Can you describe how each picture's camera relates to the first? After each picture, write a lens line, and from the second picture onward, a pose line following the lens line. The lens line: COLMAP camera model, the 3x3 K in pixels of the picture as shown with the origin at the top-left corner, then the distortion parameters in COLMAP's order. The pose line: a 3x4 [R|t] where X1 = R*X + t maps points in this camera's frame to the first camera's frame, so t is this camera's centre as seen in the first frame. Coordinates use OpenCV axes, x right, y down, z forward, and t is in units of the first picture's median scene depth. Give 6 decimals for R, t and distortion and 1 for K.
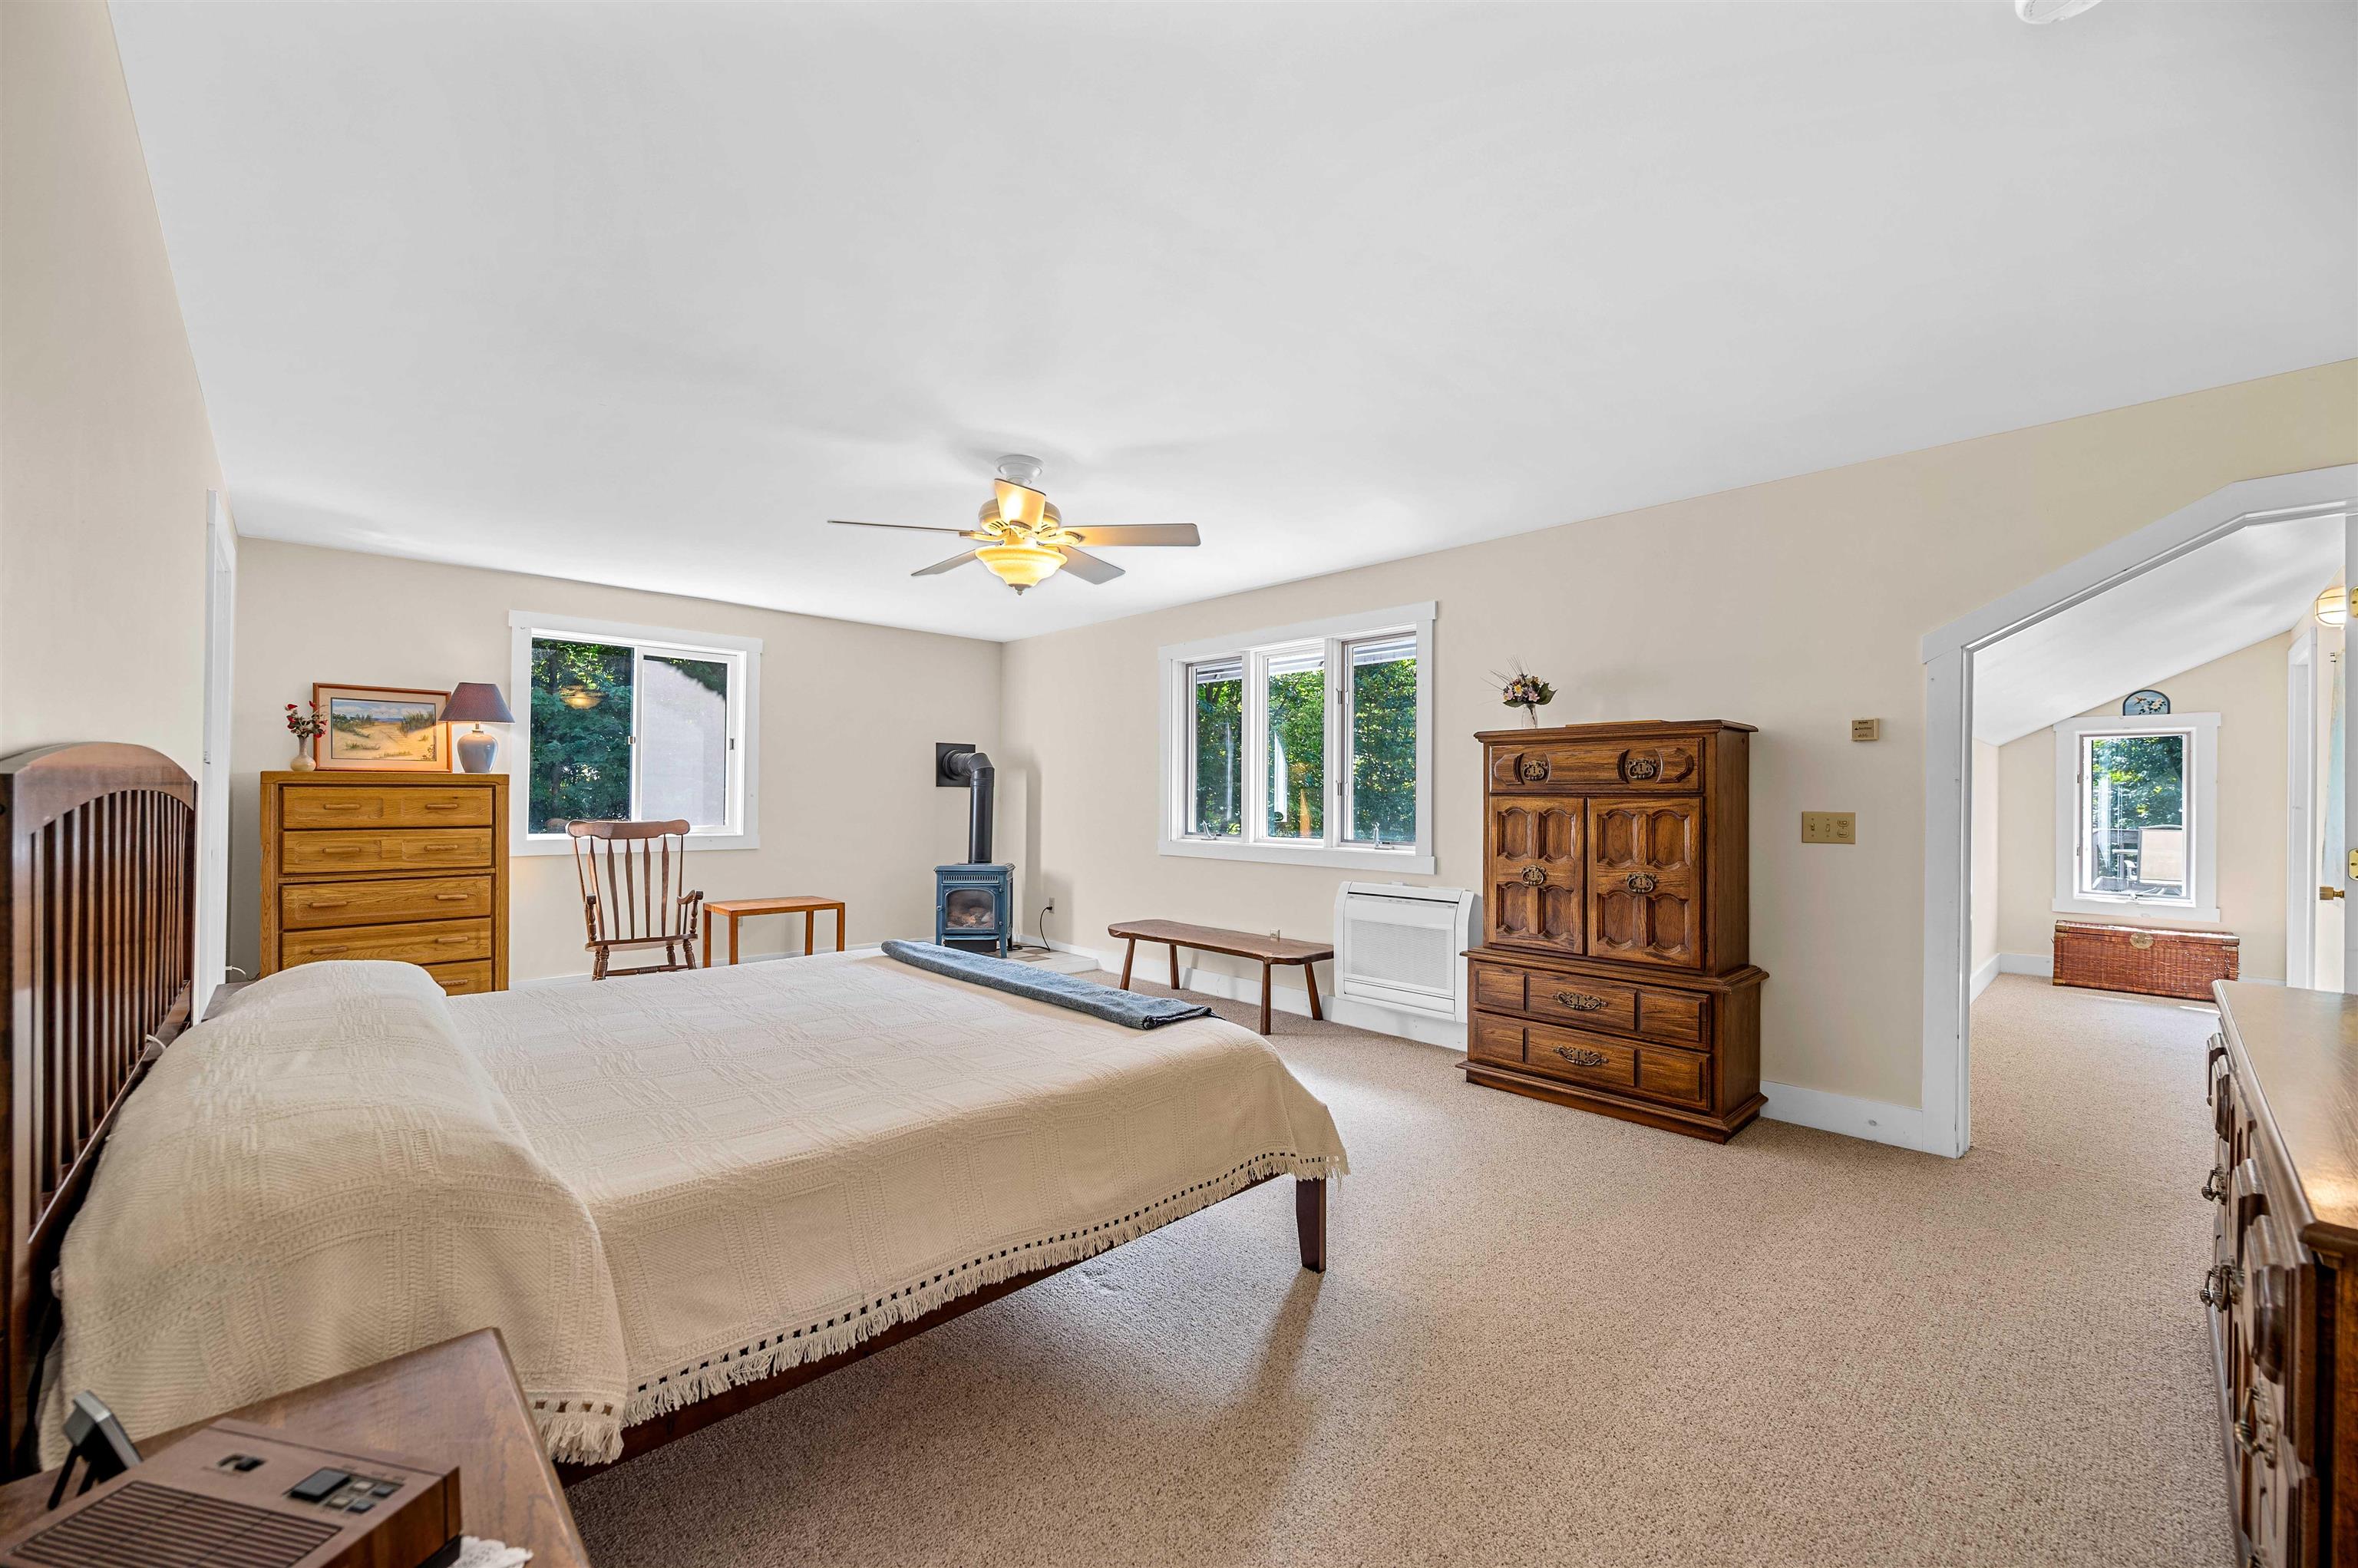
lens RADIAL K [[938.9, 0, 1174.1], [0, 938.9, 791.5], [0, 0, 1]] dist [-0.003060, 0.000263]
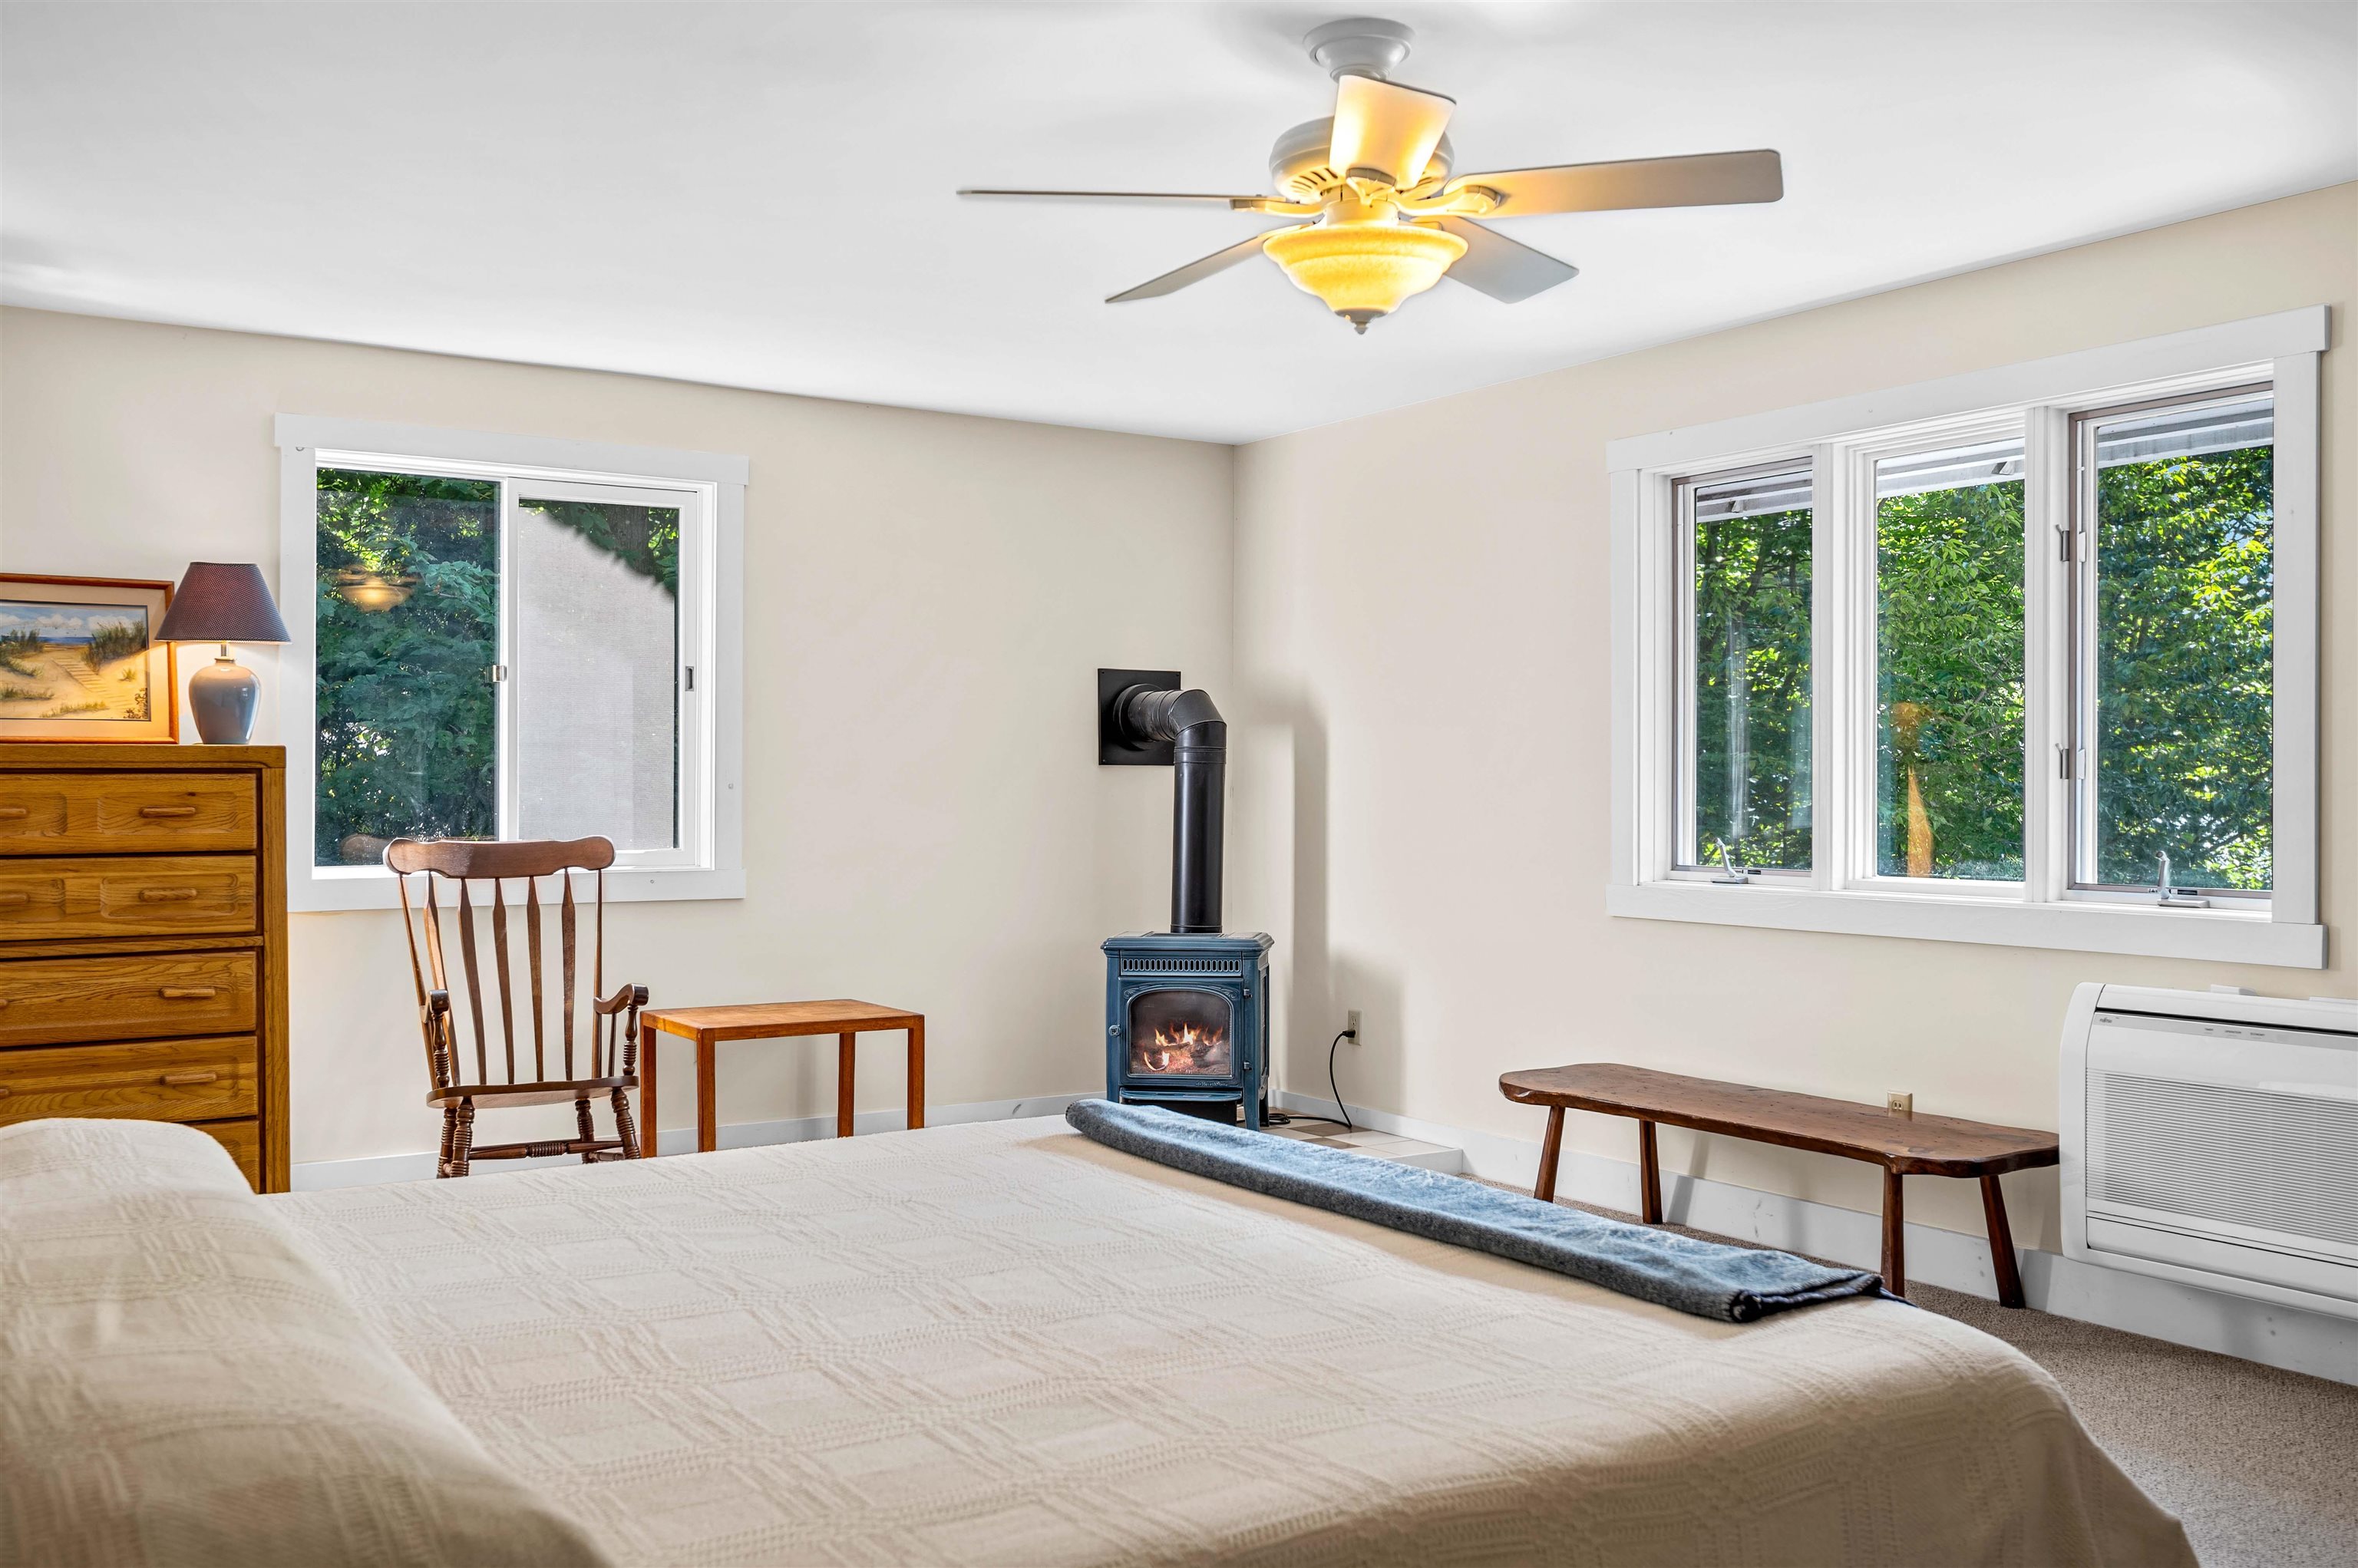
lens RADIAL K [[2065.5, 0, 1052.7], [0, 2065.5, 791.3], [0, 0, 1]] dist [-0.010186, 0.017581]
pose [[0.982799, -0.005028, -0.184611, -0.107662], [0.006640, 0.999945, 0.008115, -0.000750], [0.184560, -0.009201, 0.982778, 0.005527]]
